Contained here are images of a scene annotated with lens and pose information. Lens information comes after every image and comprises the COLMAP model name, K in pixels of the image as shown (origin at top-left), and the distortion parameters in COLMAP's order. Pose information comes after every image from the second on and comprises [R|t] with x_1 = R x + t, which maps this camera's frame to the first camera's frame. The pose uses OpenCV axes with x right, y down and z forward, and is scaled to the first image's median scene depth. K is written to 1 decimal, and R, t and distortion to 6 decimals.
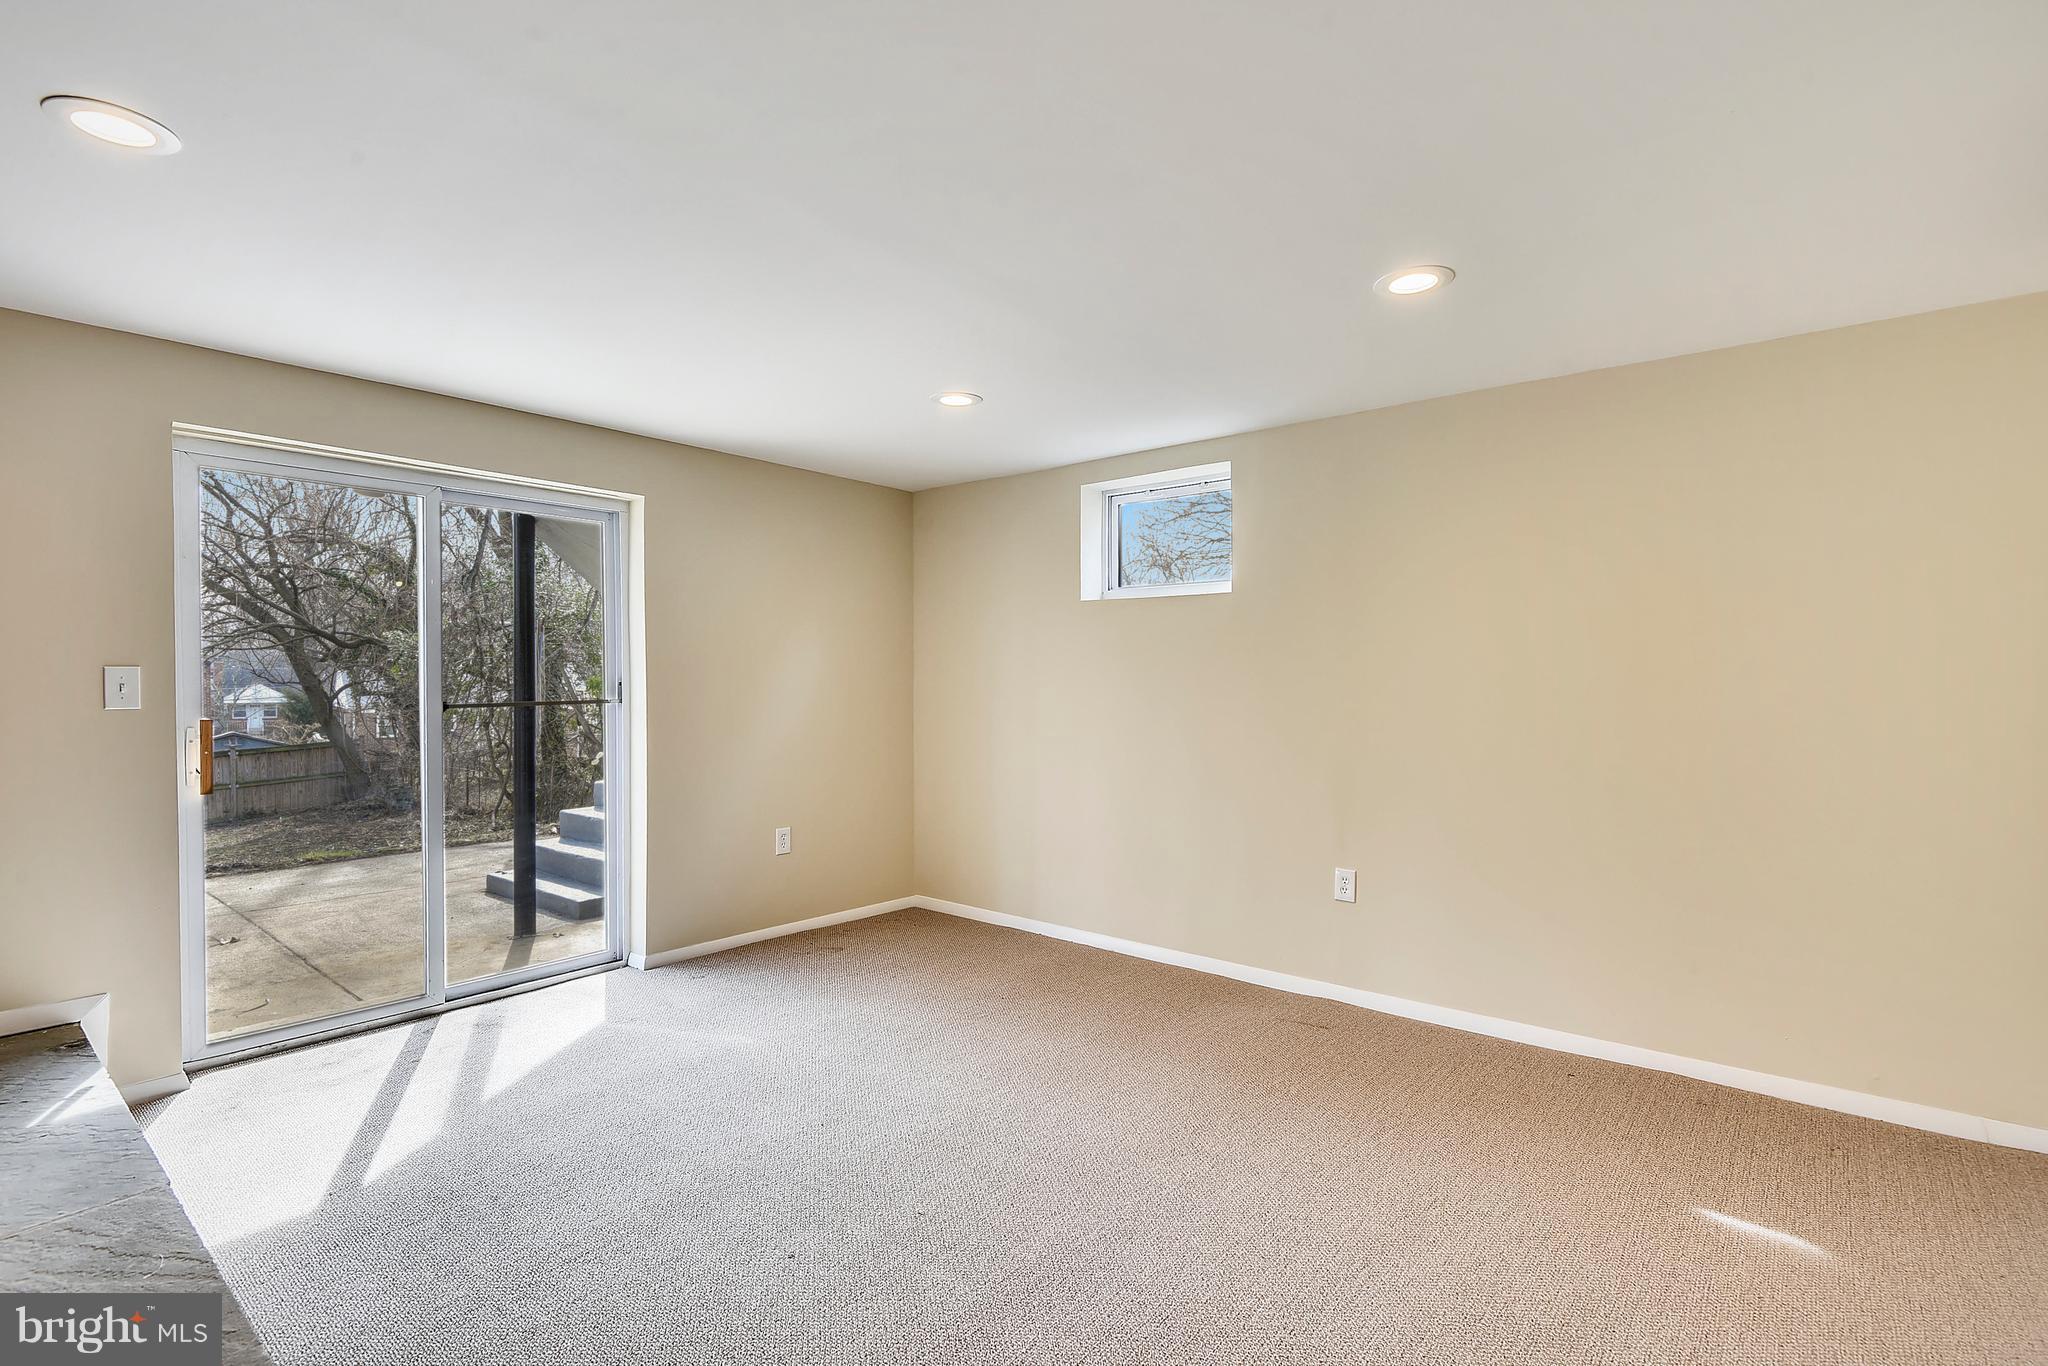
lens RADIAL K [[935.4, 0, 1031.5], [0, 935.4, 703.5], [0, 0, 1]] dist [0.011986, -0.001279]
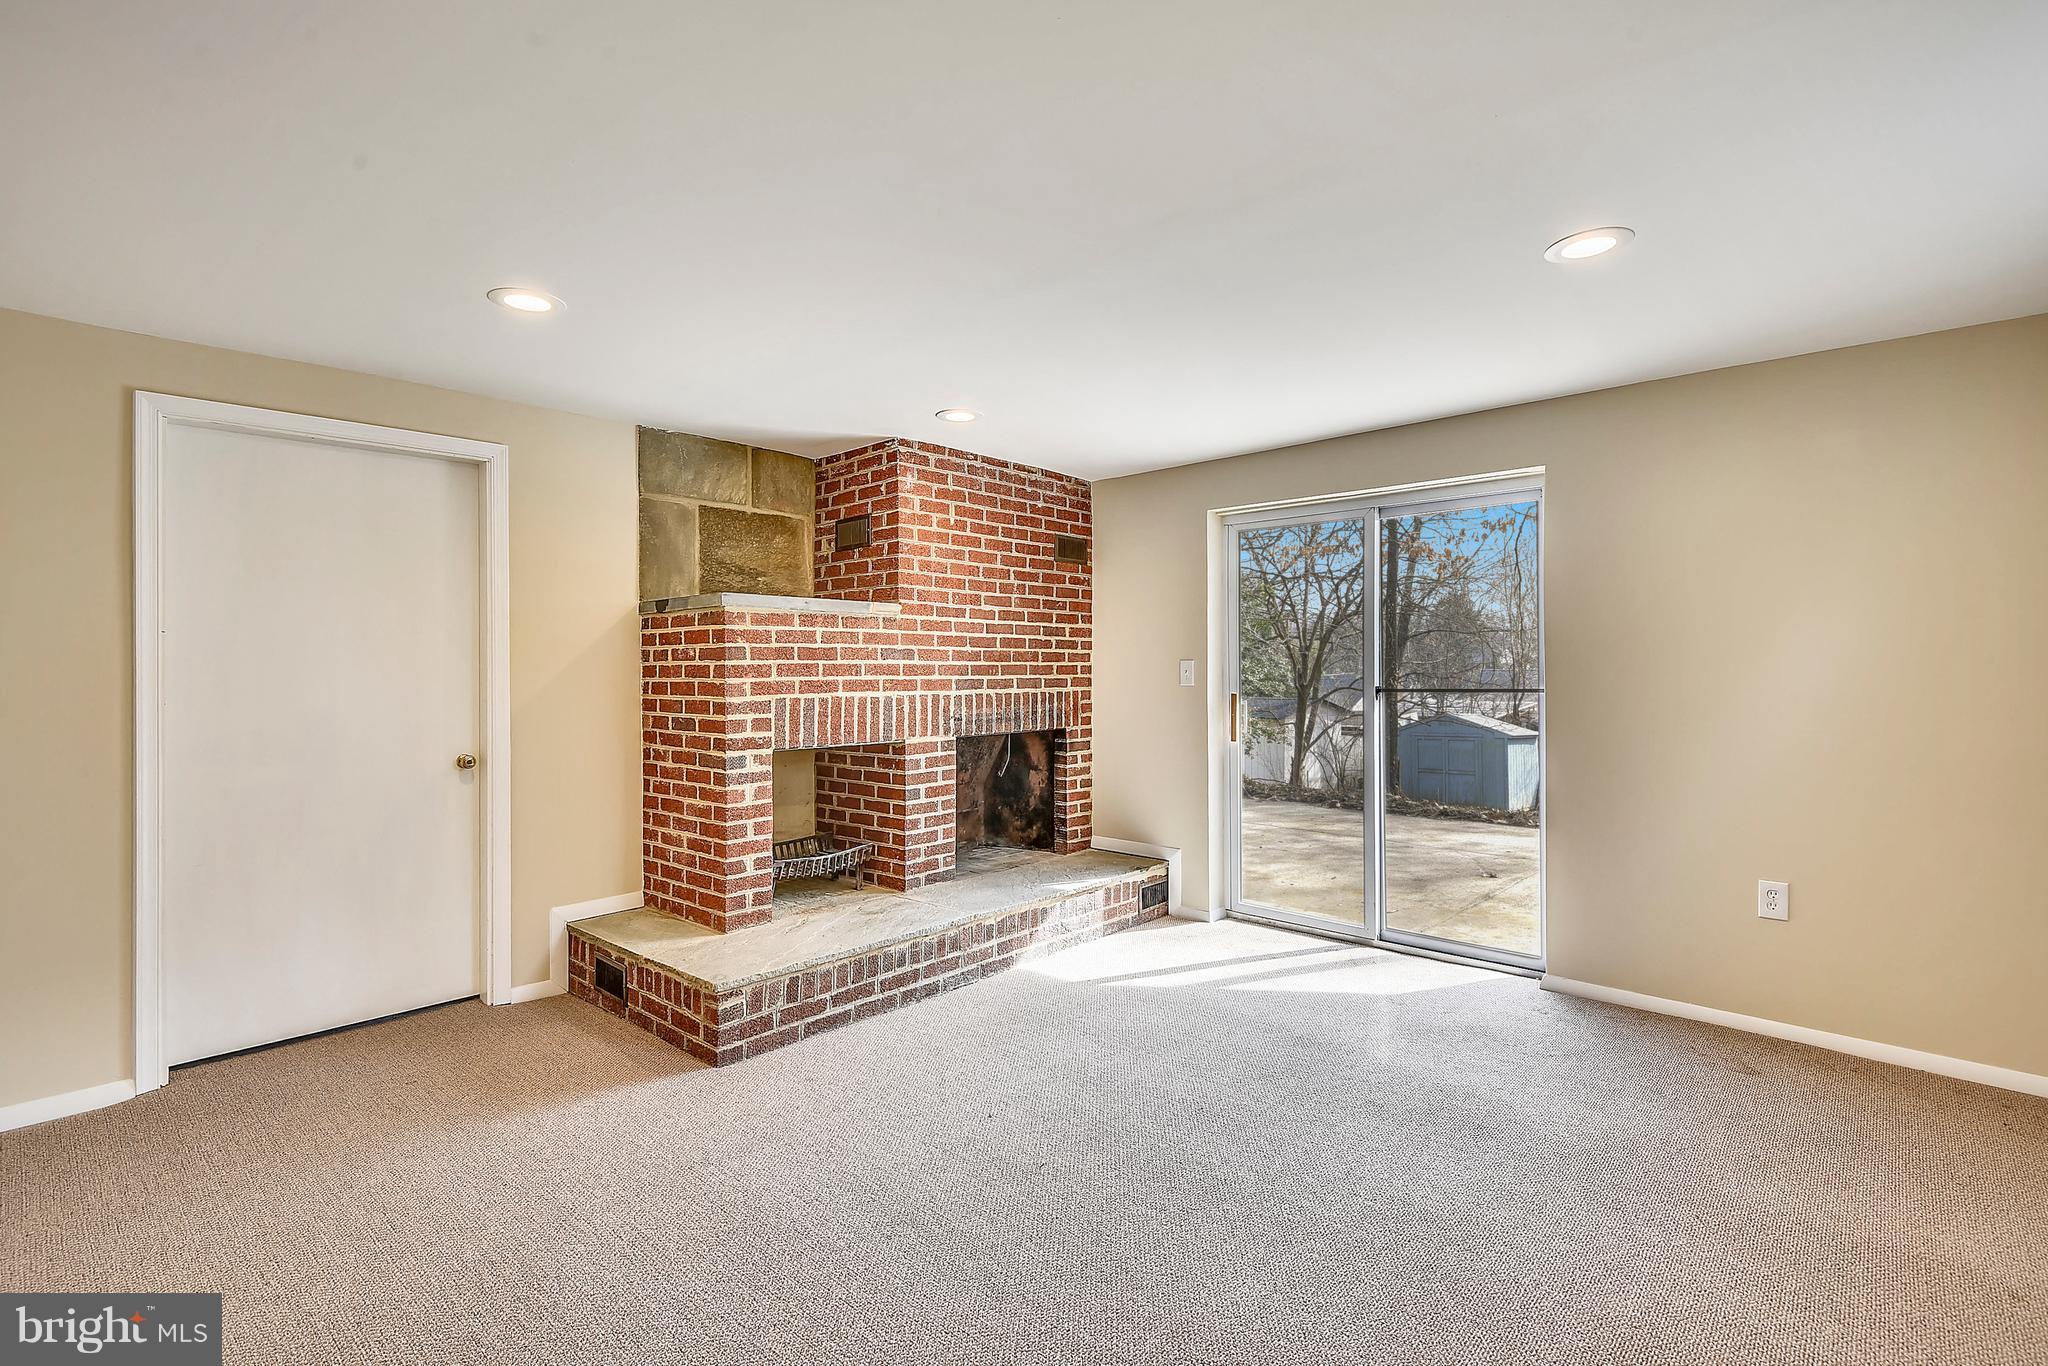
lens RADIAL K [[935.4, 0, 1031.5], [0, 935.4, 703.5], [0, 0, 1]] dist [0.011986, -0.001279]
pose [[-0.049522, 0.039353, -0.997997, 0.571106], [-0.019173, 0.999002, 0.040344, -0.019709], [0.998589, 0.021133, -0.048718, 0.619074]]
